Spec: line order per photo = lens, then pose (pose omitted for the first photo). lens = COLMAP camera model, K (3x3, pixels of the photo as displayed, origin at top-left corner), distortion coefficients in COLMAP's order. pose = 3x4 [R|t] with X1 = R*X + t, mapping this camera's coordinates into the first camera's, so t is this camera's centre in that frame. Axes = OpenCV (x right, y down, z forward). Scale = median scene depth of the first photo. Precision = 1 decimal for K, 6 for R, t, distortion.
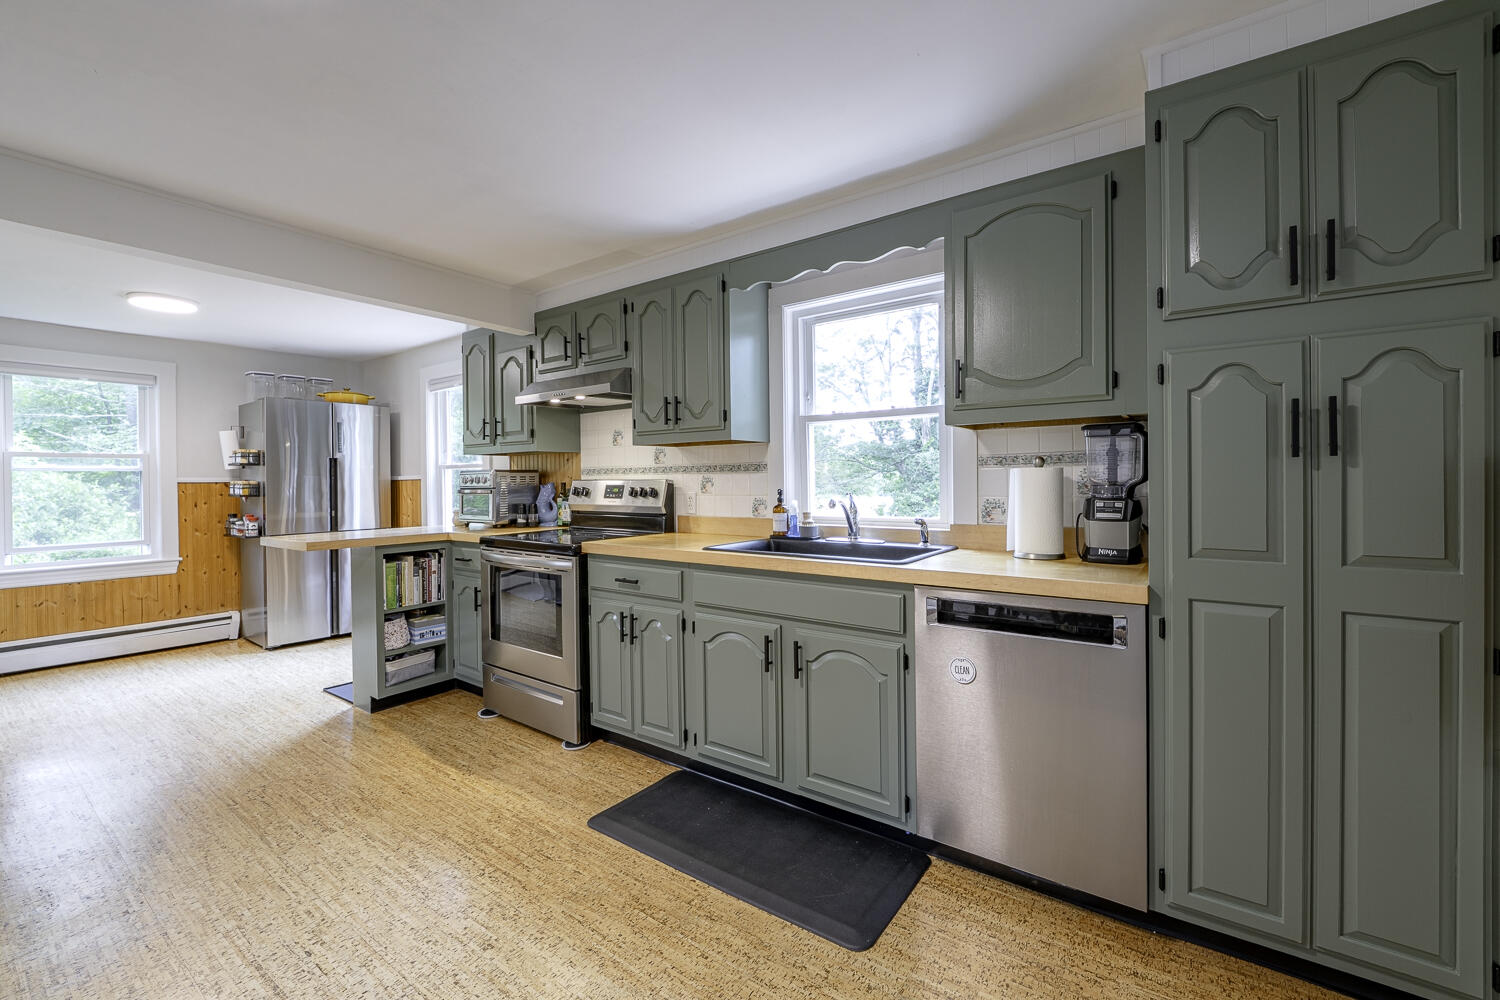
lens RADIAL K [[621.8, 0, 753.4], [0, 621.8, 482.6], [0, 0, 1]] dist [-0.003268, -0.000426]
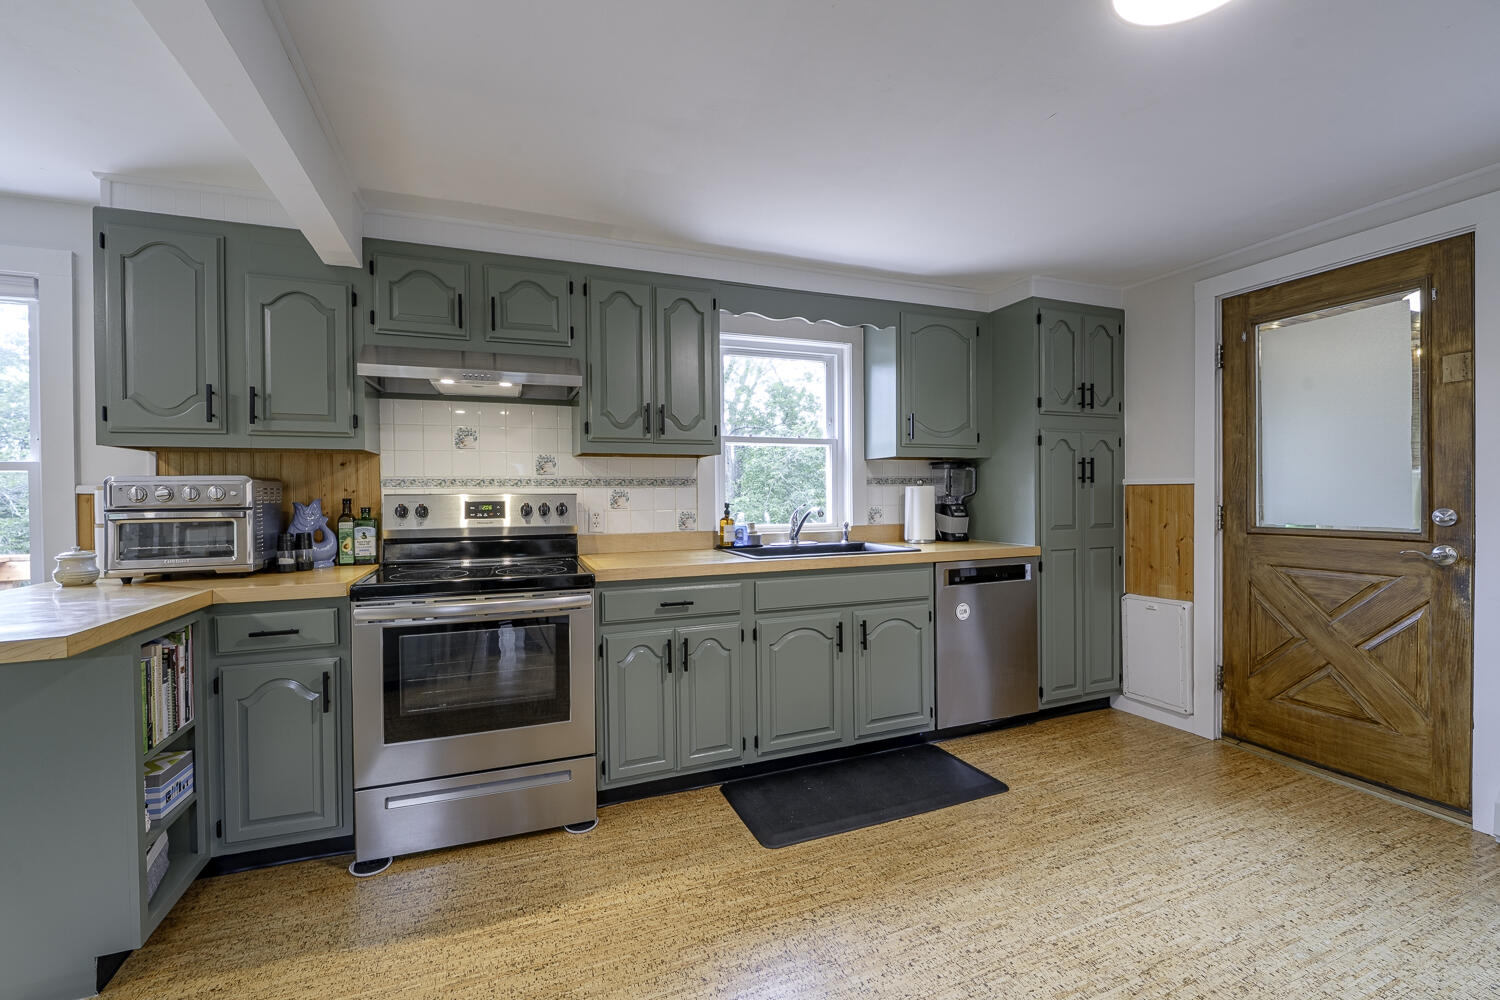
lens RADIAL K [[611.3, 0, 750.0], [0, 611.3, 500.0], [0, 0, 1]] dist [-0.002093, -0.000475]
pose [[0.544479, -0.004479, 0.838762, -0.826103], [0.007499, 0.999972, 0.000471, 0.005869], [-0.838741, 0.006033, 0.544497, 0.388239]]
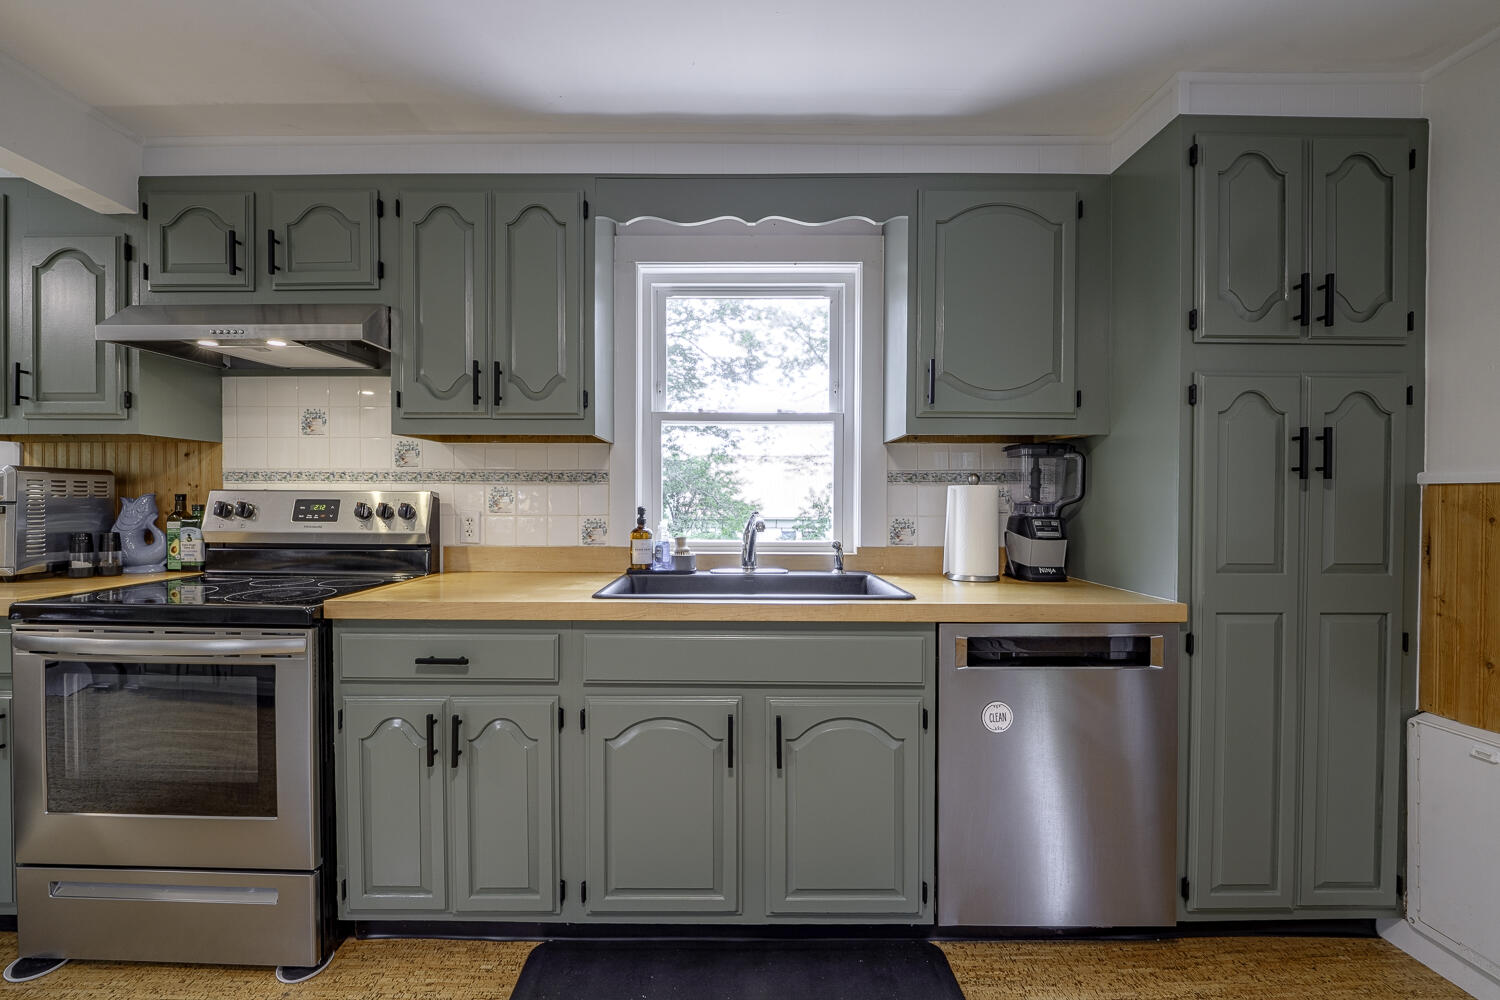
lens RADIAL K [[616.1, 0, 735.1], [0, 616.1, 505.4], [0, 0, 1]] dist [-0.009667, 0.000033]
pose [[0.812852, 0.006775, 0.582431, -0.294061], [-0.009112, 0.999958, 0.001084, 0.006999], [-0.582399, -0.006188, 0.812880, 0.337494]]
